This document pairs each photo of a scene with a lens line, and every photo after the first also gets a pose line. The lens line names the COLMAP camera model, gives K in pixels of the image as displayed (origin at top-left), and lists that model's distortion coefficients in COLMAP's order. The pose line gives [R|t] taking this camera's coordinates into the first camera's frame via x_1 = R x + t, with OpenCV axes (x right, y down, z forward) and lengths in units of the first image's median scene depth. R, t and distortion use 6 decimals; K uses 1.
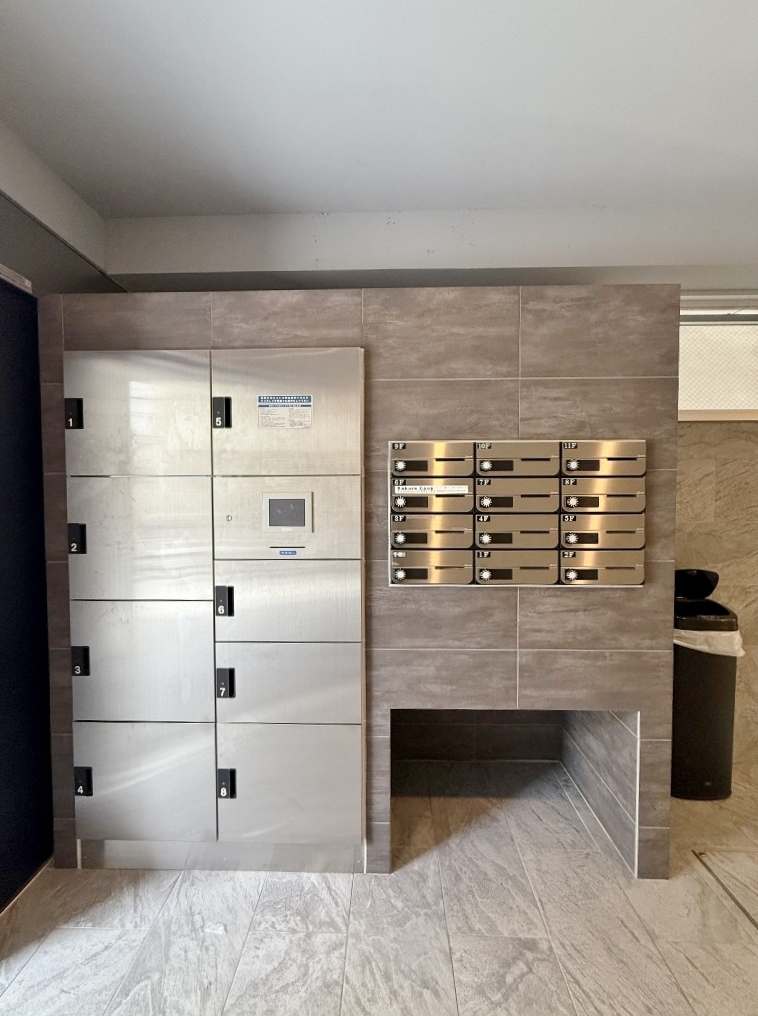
lens RADIAL K [[406.7, 0, 379.0], [0, 406.7, 508.0], [0, 0, 1]] dist [-0.000391, 0.000198]
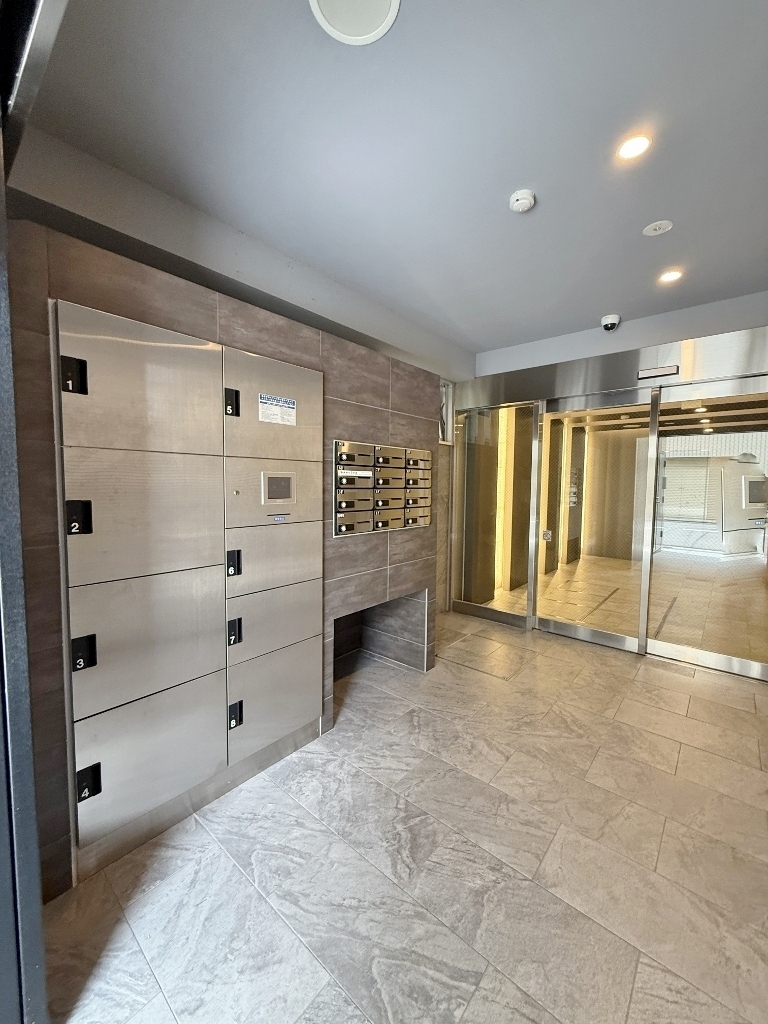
lens RADIAL K [[409.9, 0, 384.0], [0, 409.9, 512.0], [0, 0, 1]] dist [-0.000391, 0.000198]
pose [[0.628486, -0.045402, 0.776495, -1.033937], [0.012910, 0.998766, 0.047949, 0.029407], [-0.777714, -0.020110, 0.628296, -0.087205]]
